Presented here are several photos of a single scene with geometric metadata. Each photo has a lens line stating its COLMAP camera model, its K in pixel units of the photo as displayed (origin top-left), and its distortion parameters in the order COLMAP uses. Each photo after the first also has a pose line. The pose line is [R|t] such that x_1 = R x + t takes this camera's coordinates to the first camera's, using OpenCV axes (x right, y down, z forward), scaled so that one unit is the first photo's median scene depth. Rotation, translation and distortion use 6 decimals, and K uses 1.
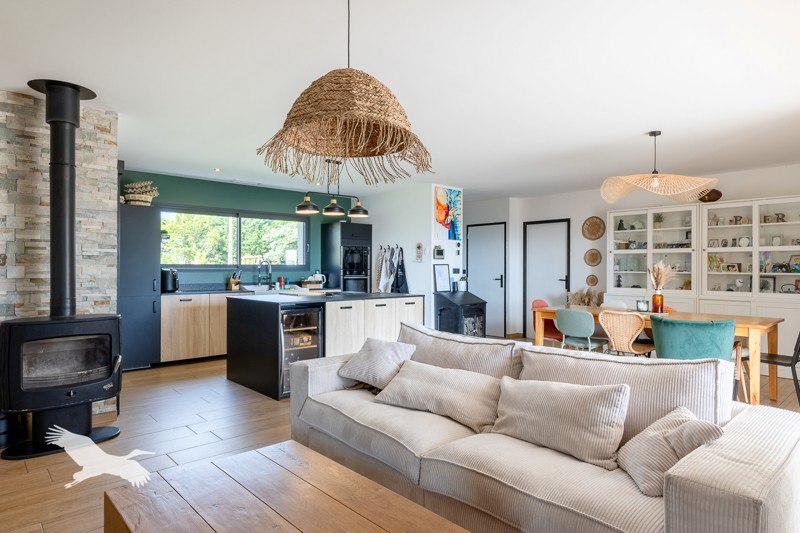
lens RADIAL K [[474.2, 0, 399.4], [0, 474.2, 267.1], [0, 0, 1]] dist [0.004634, 0.000154]
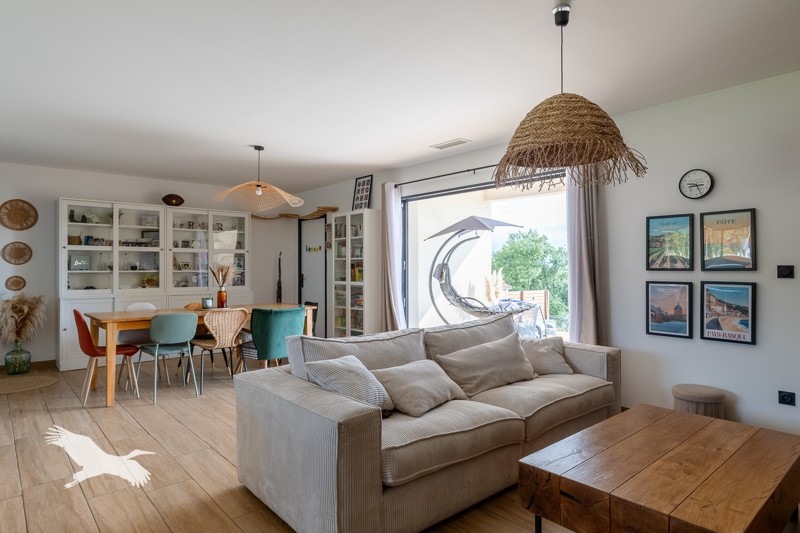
lens RADIAL K [[474.2, 0, 398.4], [0, 474.2, 265.4], [0, 0, 1]] dist [0.004634, 0.000154]
pose [[0.026375, -0.000129, 0.999652, -0.416416], [0.001280, 0.999999, 0.000095, -0.000061], [-0.999651, 0.001277, 0.026375, 0.448533]]
